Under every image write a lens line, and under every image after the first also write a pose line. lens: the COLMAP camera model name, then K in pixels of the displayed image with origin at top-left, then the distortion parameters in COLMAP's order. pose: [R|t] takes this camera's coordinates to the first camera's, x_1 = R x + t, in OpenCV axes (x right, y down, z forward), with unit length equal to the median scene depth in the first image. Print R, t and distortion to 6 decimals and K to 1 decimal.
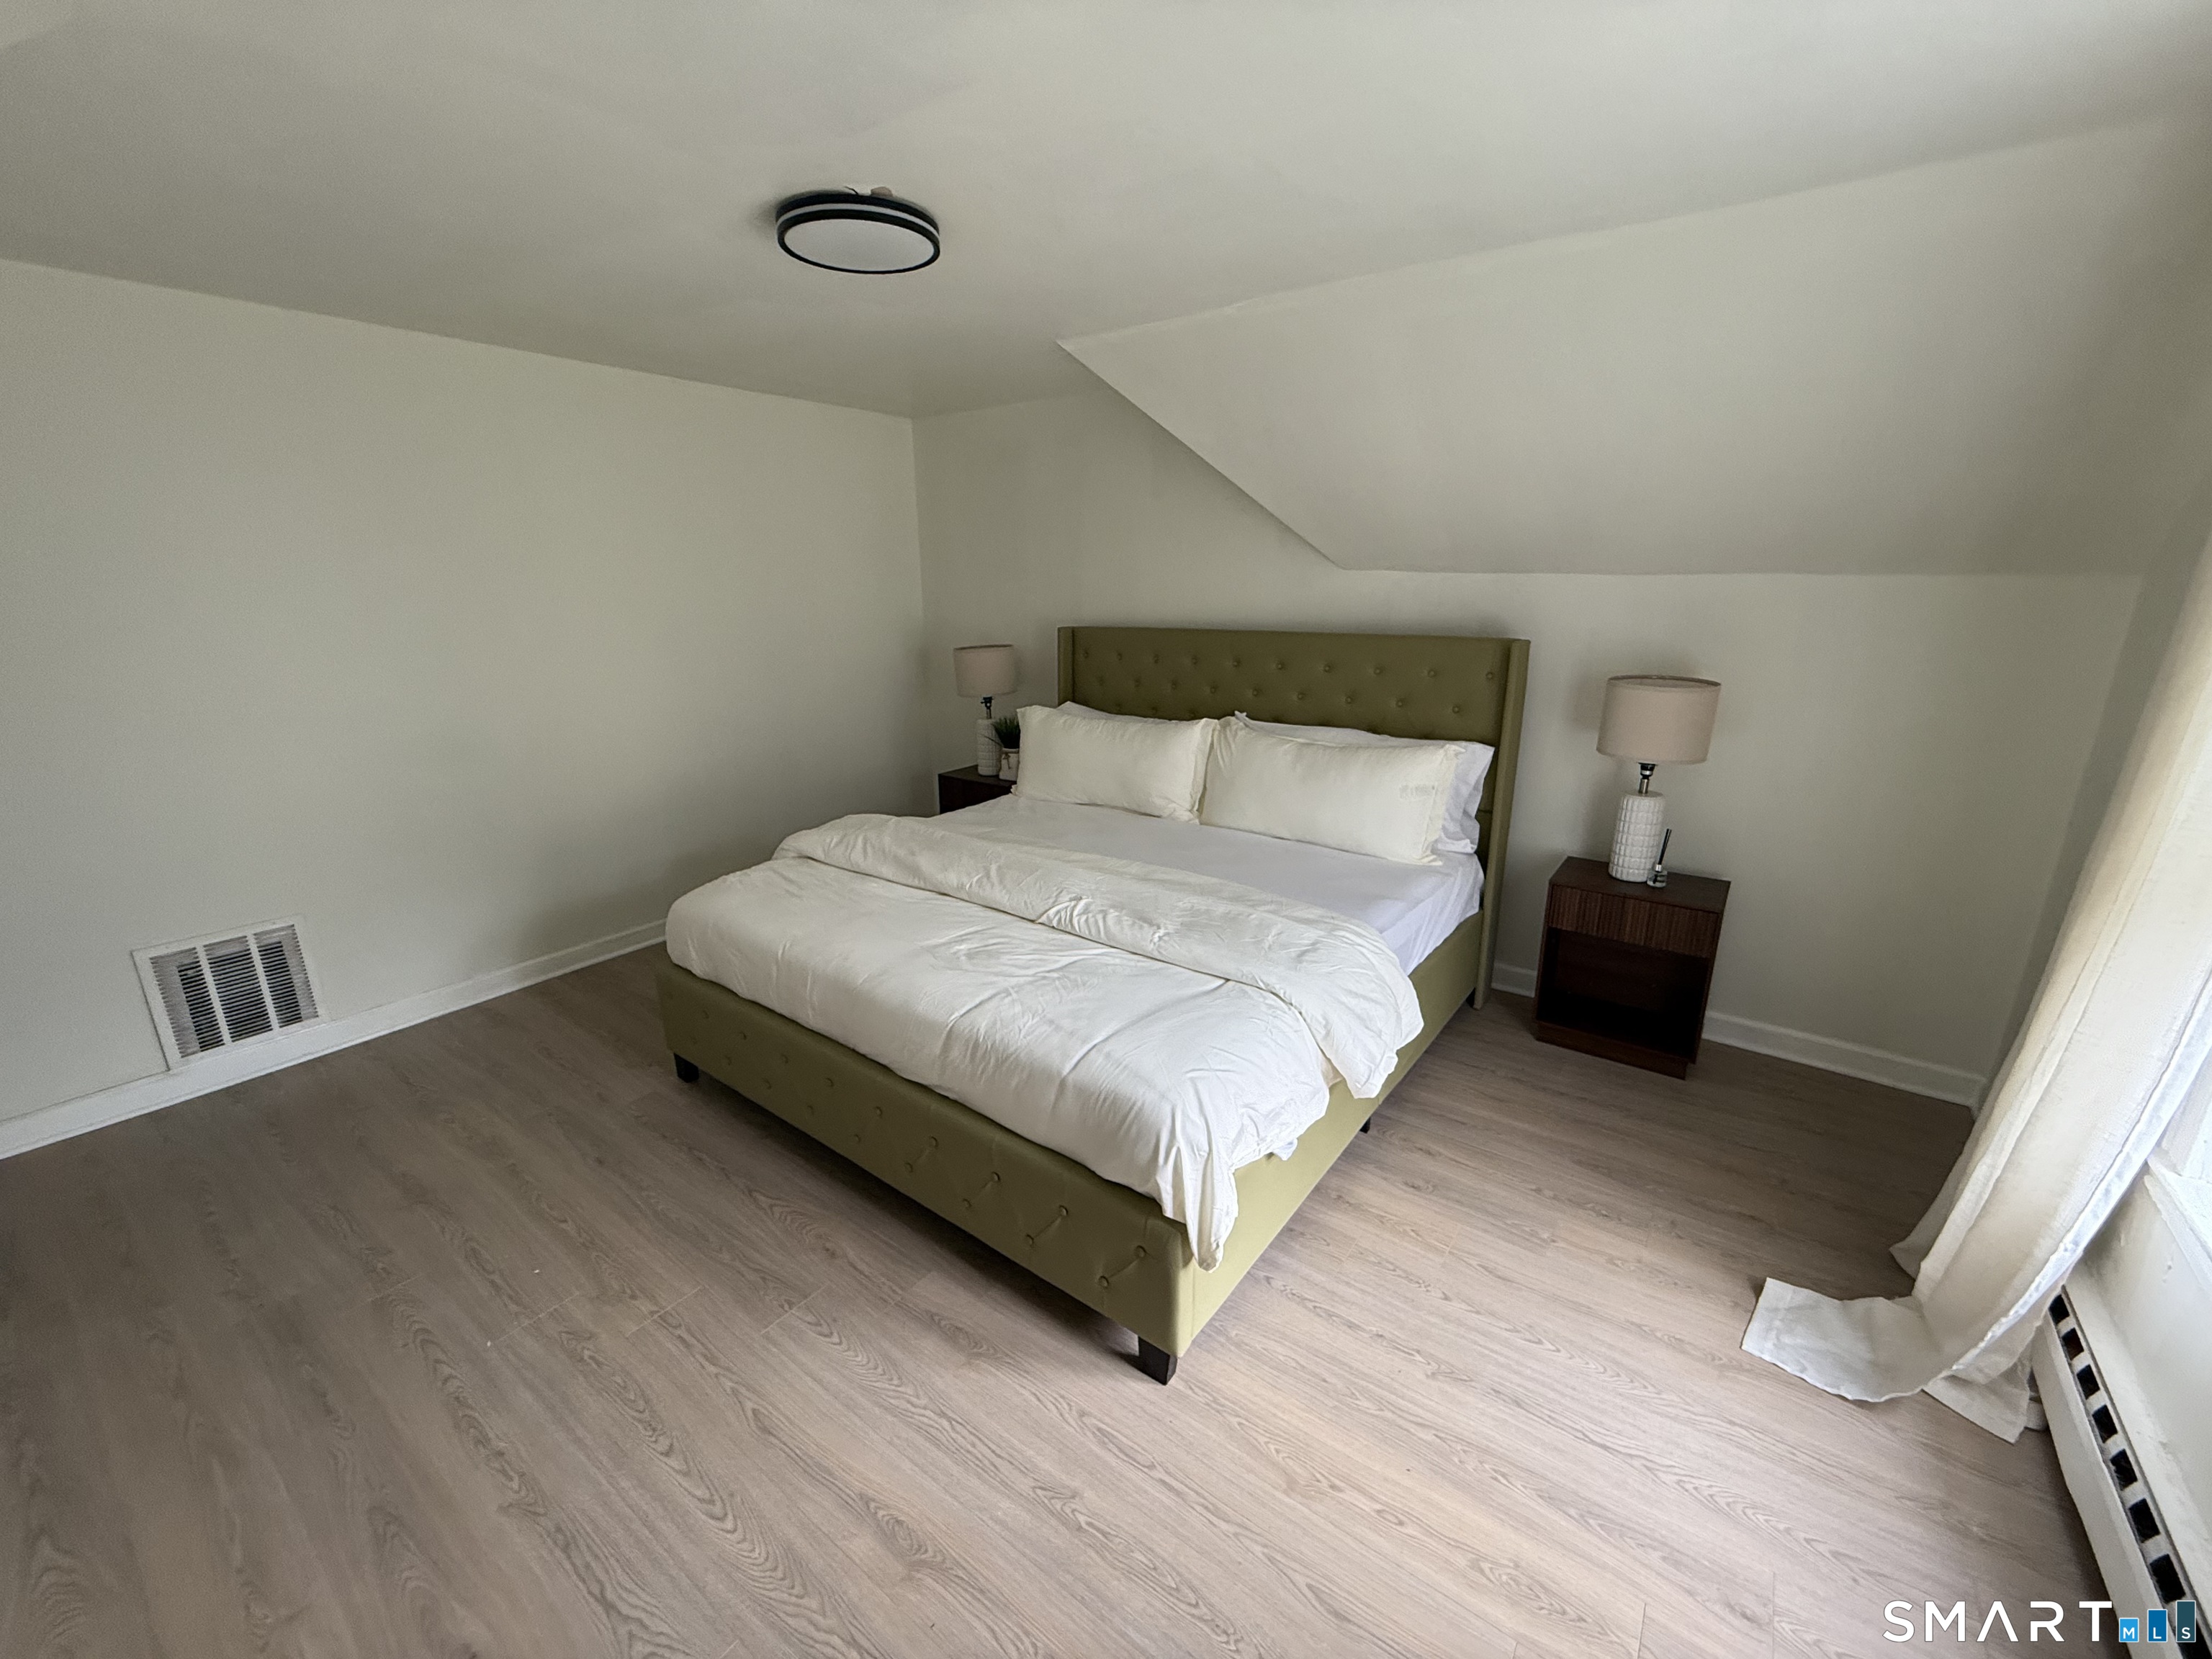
lens RADIAL K [[884.9, 0, 1100.6], [0, 884.9, 833.2], [0, 0, 1]] dist [-0.003689, 0.000399]
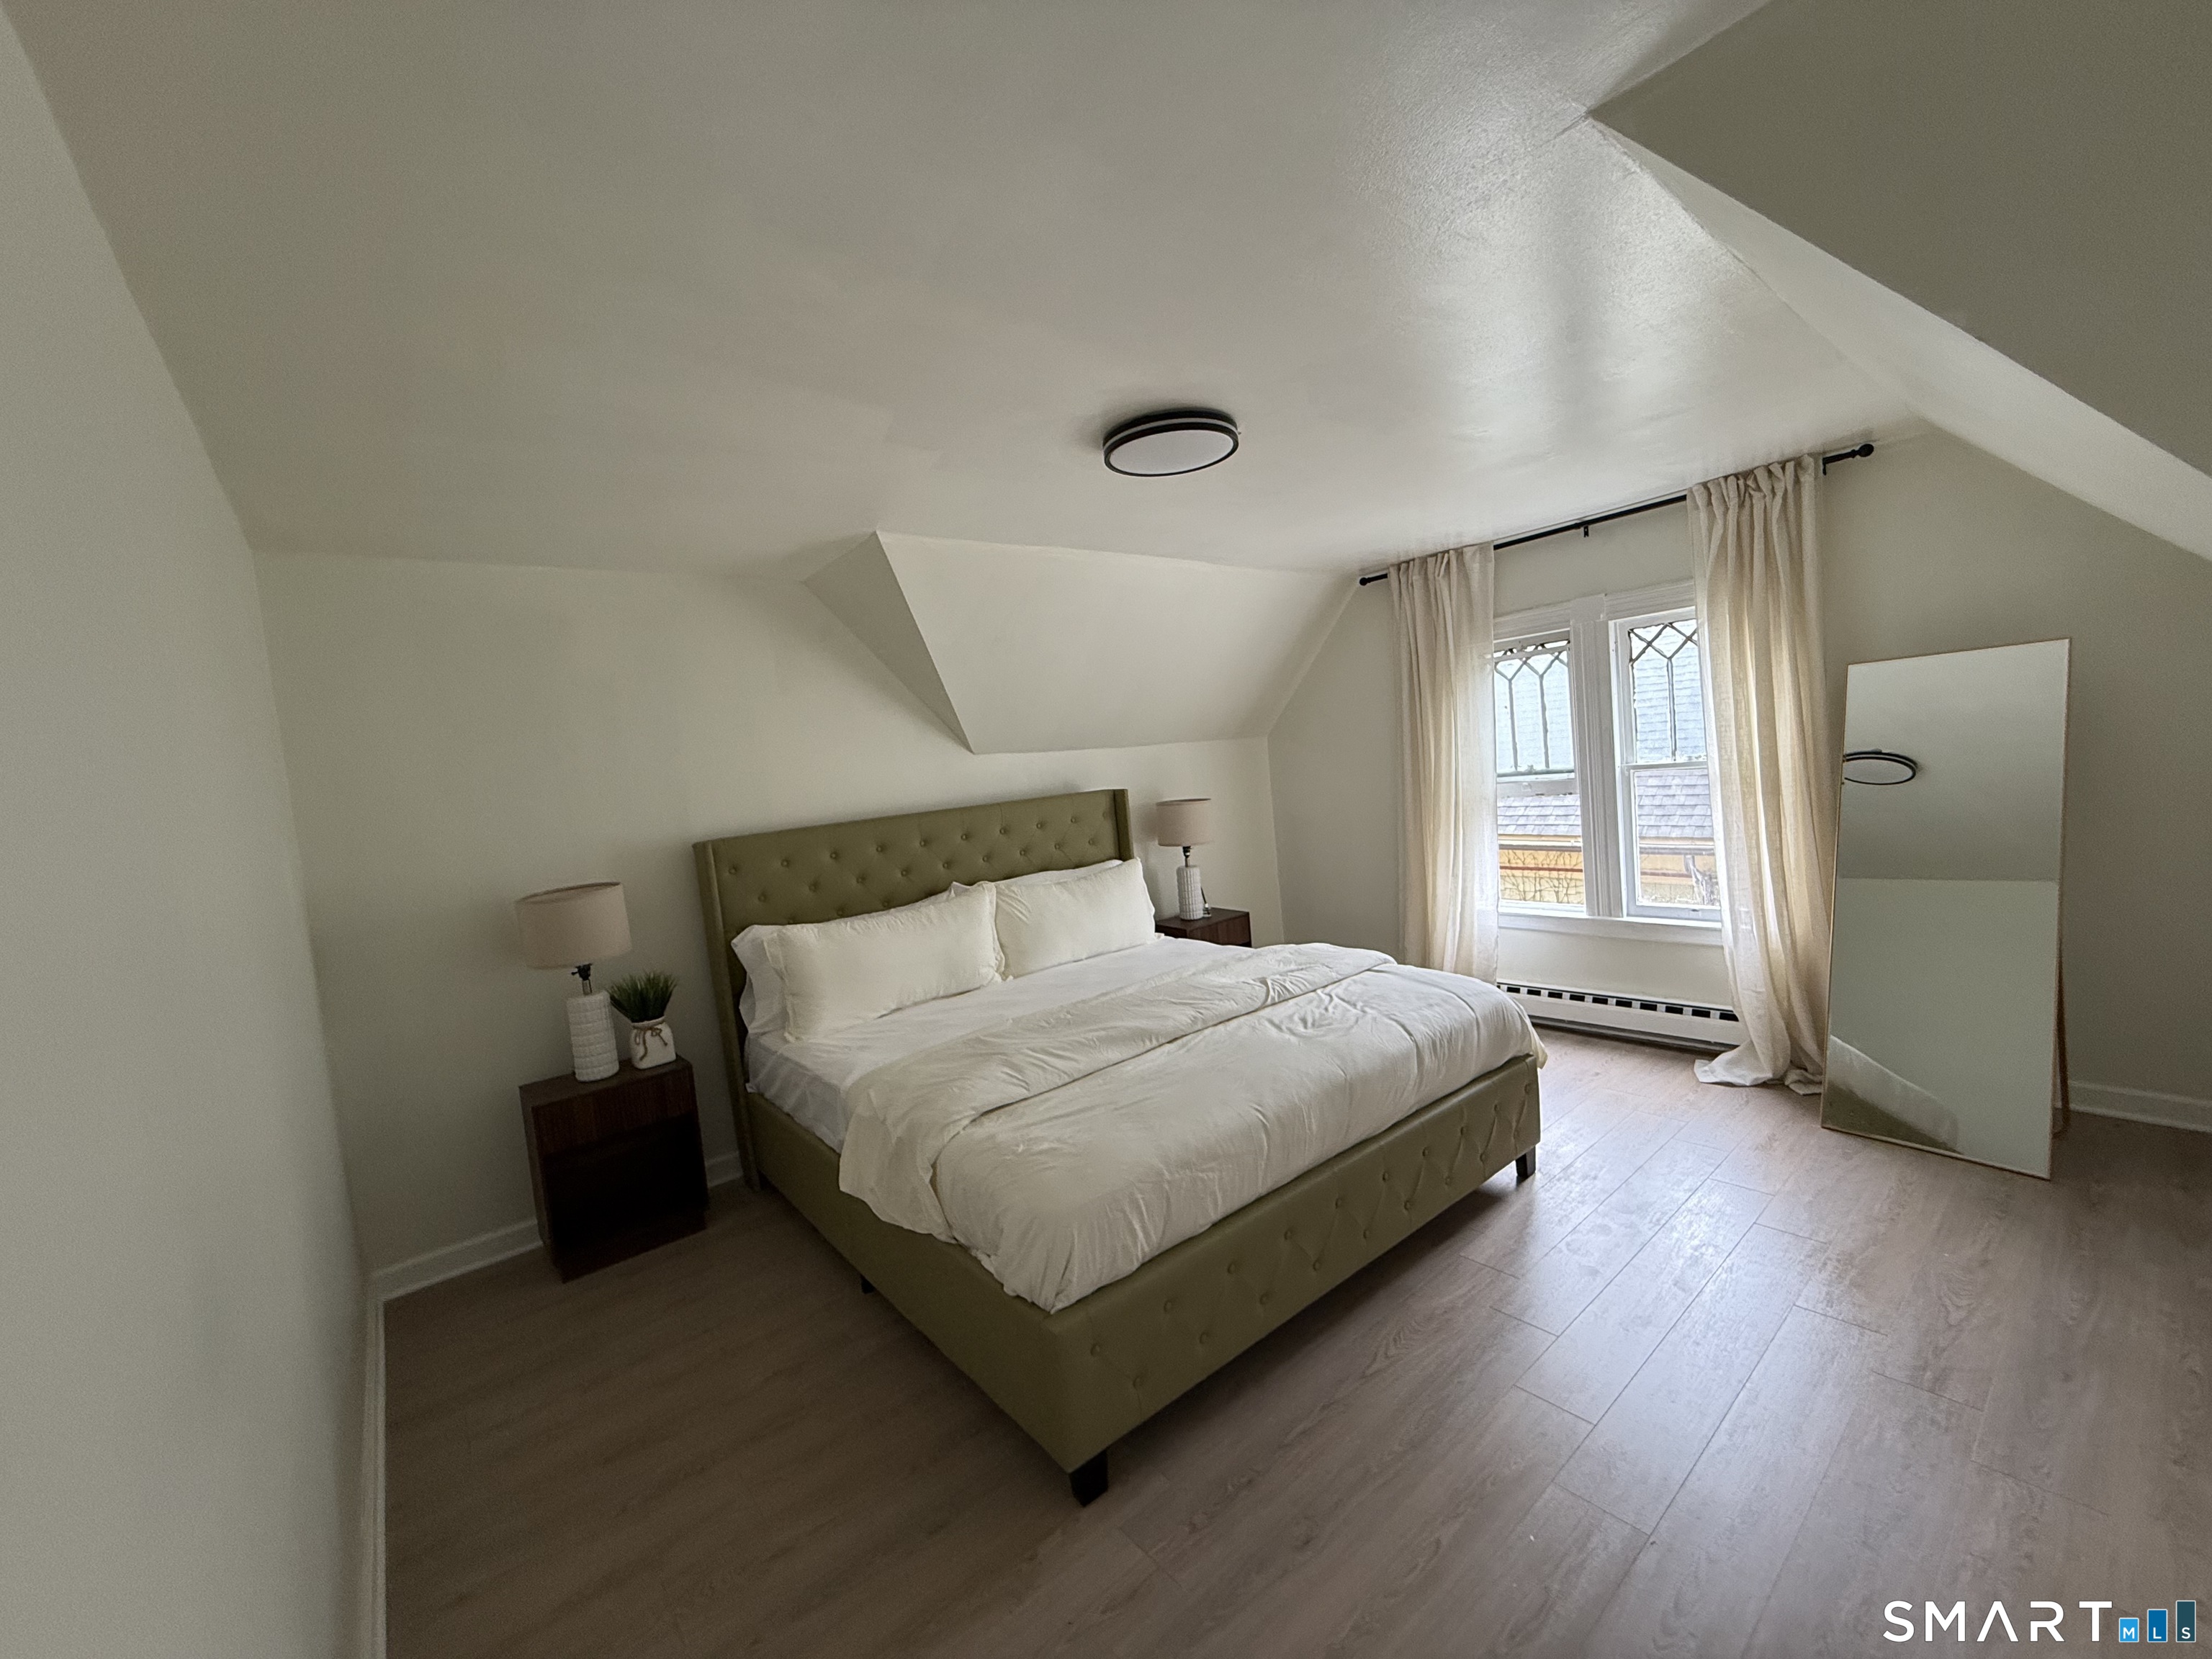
lens RADIAL K [[884.9, 0, 1098.1], [0, 884.9, 840.6], [0, 0, 1]] dist [-0.003689, 0.000399]
pose [[0.241180, -0.099724, 0.965343, -1.151855], [0.357198, 0.934001, 0.007244, -0.180591], [-0.902354, 0.343071, 0.260883, 0.753827]]
